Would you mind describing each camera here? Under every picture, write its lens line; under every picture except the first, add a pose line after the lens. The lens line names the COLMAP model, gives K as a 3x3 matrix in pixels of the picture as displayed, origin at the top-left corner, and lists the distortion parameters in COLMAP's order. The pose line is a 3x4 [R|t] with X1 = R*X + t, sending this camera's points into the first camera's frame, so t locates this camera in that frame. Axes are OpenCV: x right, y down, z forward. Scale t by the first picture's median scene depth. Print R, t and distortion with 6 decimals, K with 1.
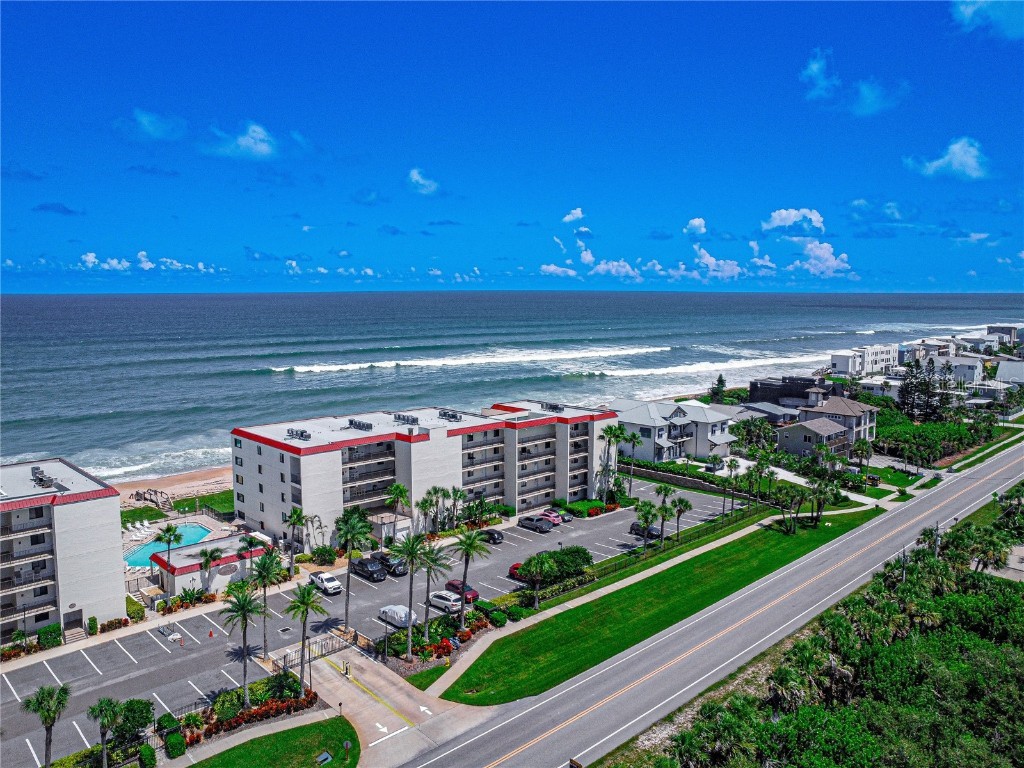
lens RADIAL K [[793.2, 0, 506.6], [0, 793.2, 372.5], [0, 0, 1]] dist [-0.165075, 0.237795]
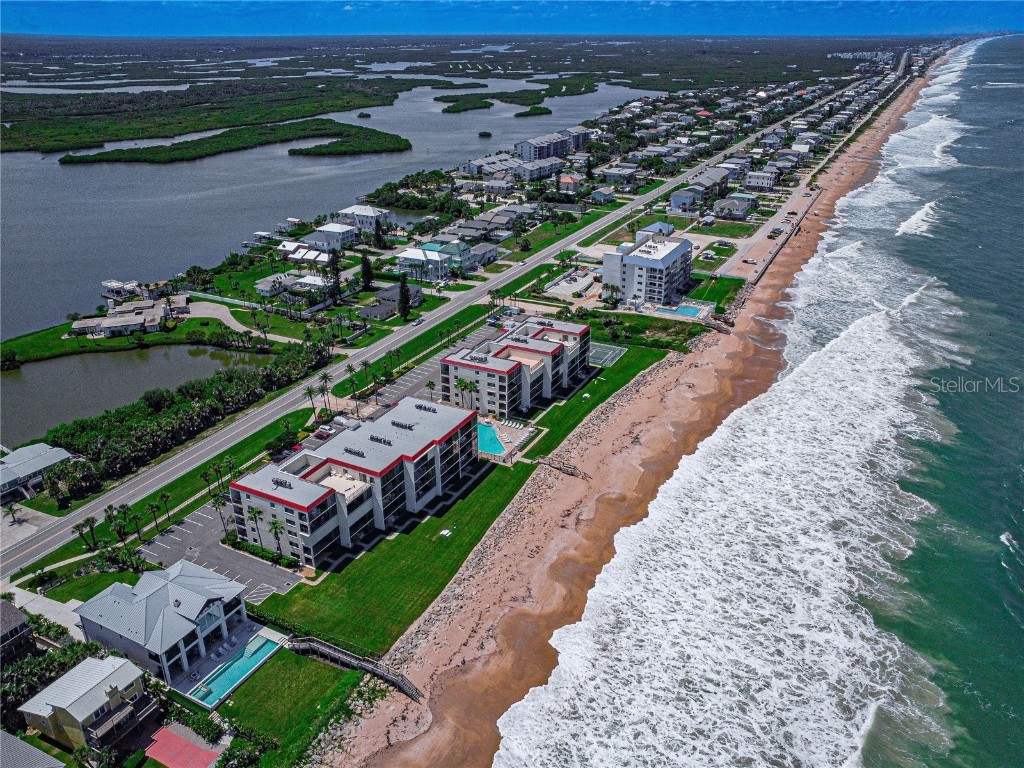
lens RADIAL K [[797.9, 0, 506.2], [0, 797.9, 371.3], [0, 0, 1]] dist [-0.200130, 0.358079]
pose [[-0.945232, 0.134225, -0.297523, 0.090755], [-0.030205, 0.871648, 0.489200, -0.983251], [0.324999, 0.471394, -0.819856, 2.819868]]
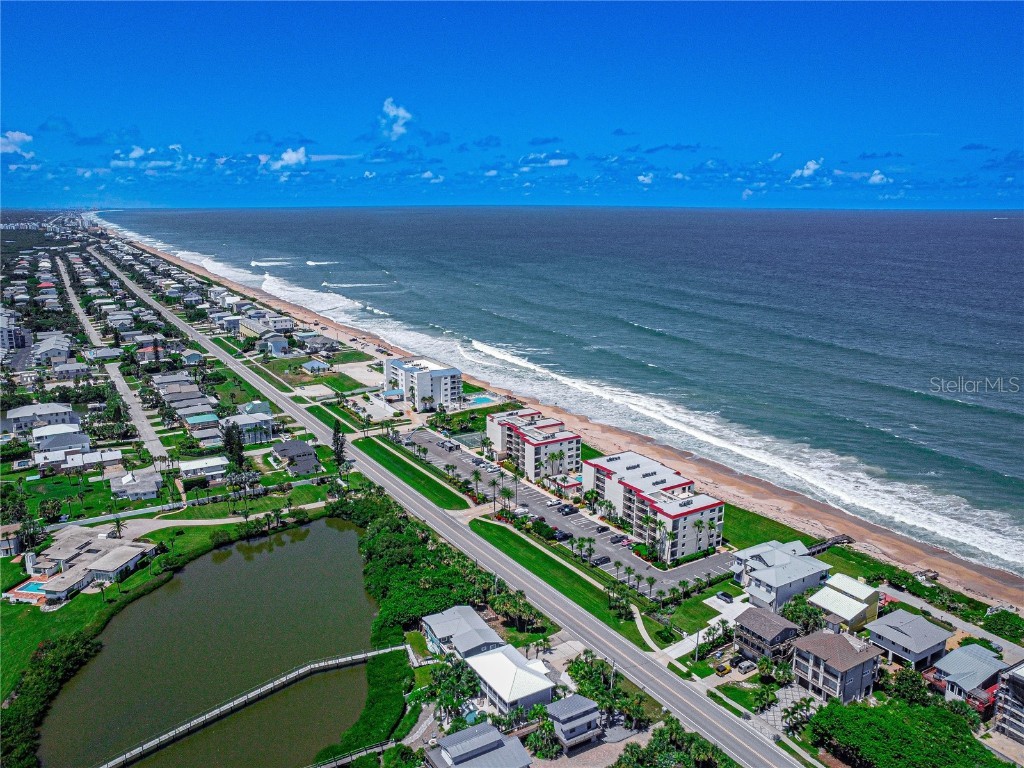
lens RADIAL K [[793.2, 0, 506.6], [0, 793.2, 372.5], [0, 0, 1]] dist [-0.165075, 0.237795]
pose [[-0.213521, 0.210158, -0.954066, 2.383270], [-0.104069, 0.966138, 0.236108, -0.827477], [0.971380, 0.149703, -0.184420, 1.248455]]
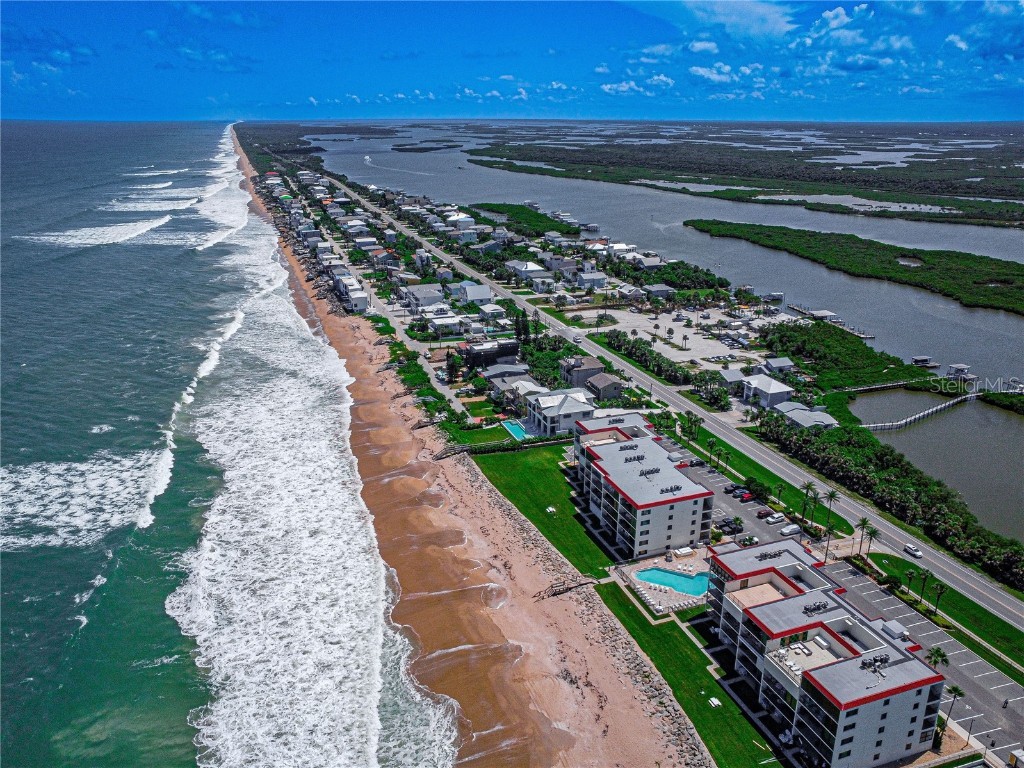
lens RADIAL K [[793.2, 0, 506.6], [0, 793.2, 372.5], [0, 0, 1]] dist [-0.165075, 0.237795]
pose [[0.398887, -0.288409, 0.870465, -2.095642], [0.092954, 0.957080, 0.274511, -0.766607], [-0.912277, -0.028586, 0.408575, 0.725284]]
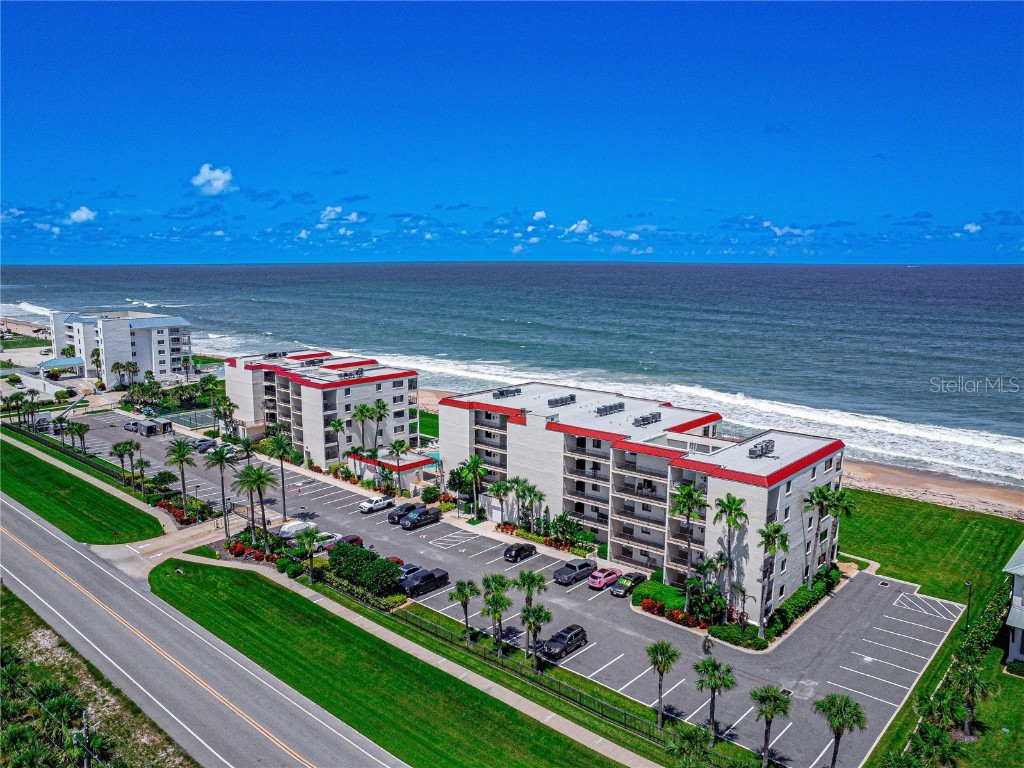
lens RADIAL K [[768.6, 0, 502.3], [0, 768.6, 382.3], [0, 0, 1]] dist [-0.141582, 0.209882]
pose [[0.068464, 0.159203, -0.984869, 0.870561], [-0.106938, 0.982669, 0.151414, -0.106676], [0.991906, 0.094954, 0.084302, 1.035510]]
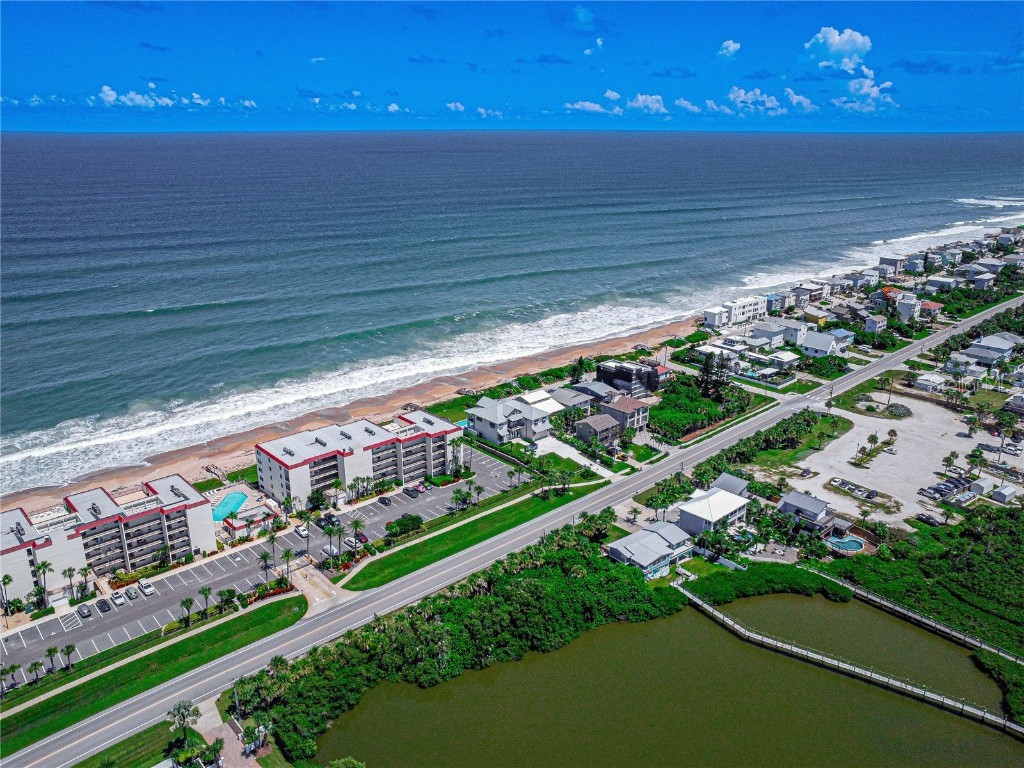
lens RADIAL K [[797.9, 0, 506.2], [0, 797.9, 371.3], [0, 0, 1]] dist [-0.200130, 0.358079]
pose [[0.999629, 0.007145, -0.026297, 0.389157], [-0.001740, 0.979777, 0.200085, -0.599513], [0.027195, -0.199965, 0.979425, -1.035925]]
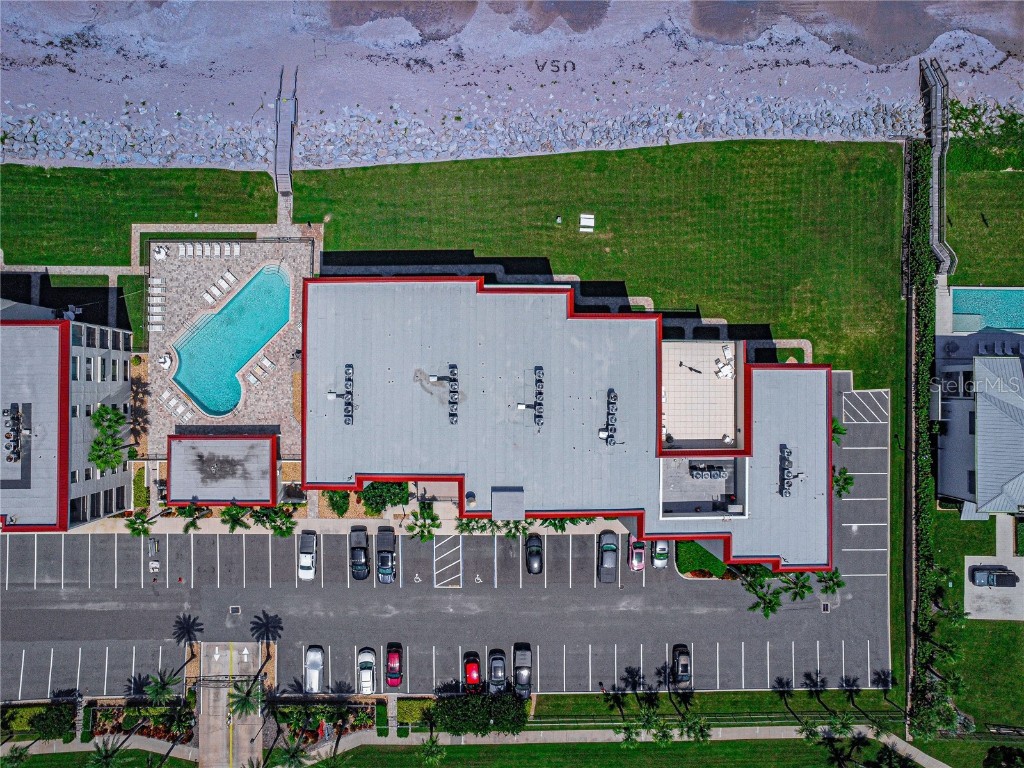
lens RADIAL K [[768.6, 0, 502.3], [0, 768.6, 382.3], [0, 0, 1]] dist [-0.141582, 0.209882]
pose [[0.722598, 0.691203, 0.009511, -0.208787], [-0.099113, 0.089979, 0.991000, -0.701048], [0.684126, -0.717037, 0.133526, 1.156522]]
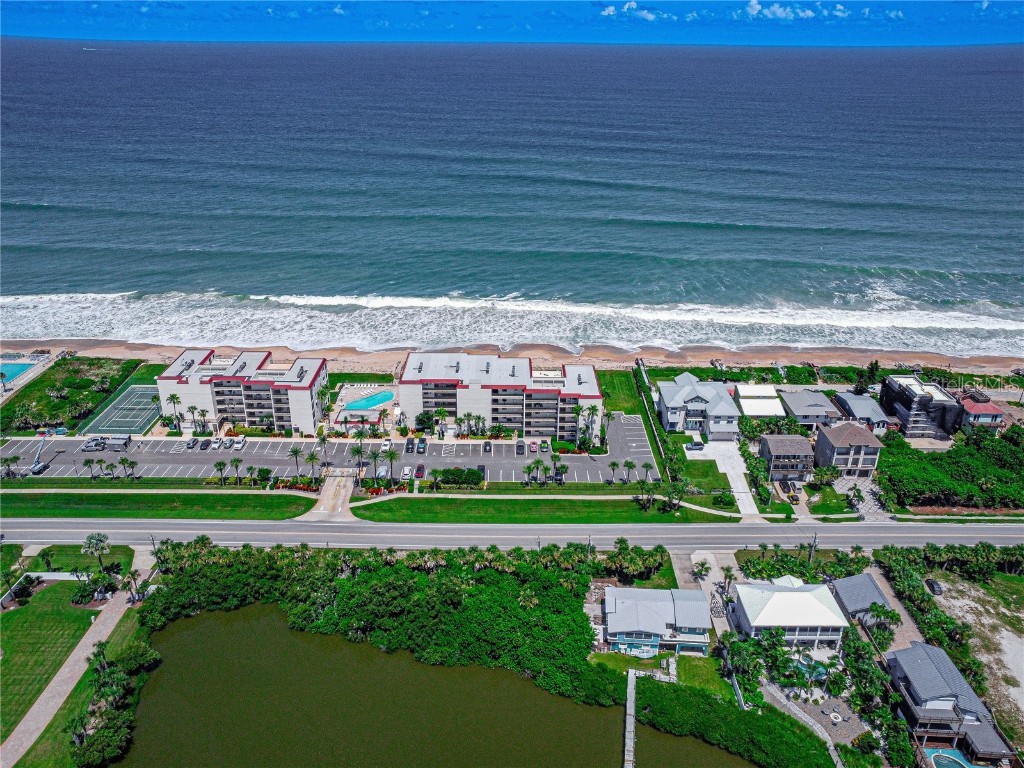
lens RADIAL K [[793.2, 0, 506.6], [0, 793.2, 372.5], [0, 0, 1]] dist [-0.165075, 0.237795]
pose [[0.720593, 0.282355, -0.633263, 1.337465], [-0.080990, 0.941351, 0.327565, -0.670026], [0.688612, -0.184753, 0.701199, -0.301061]]
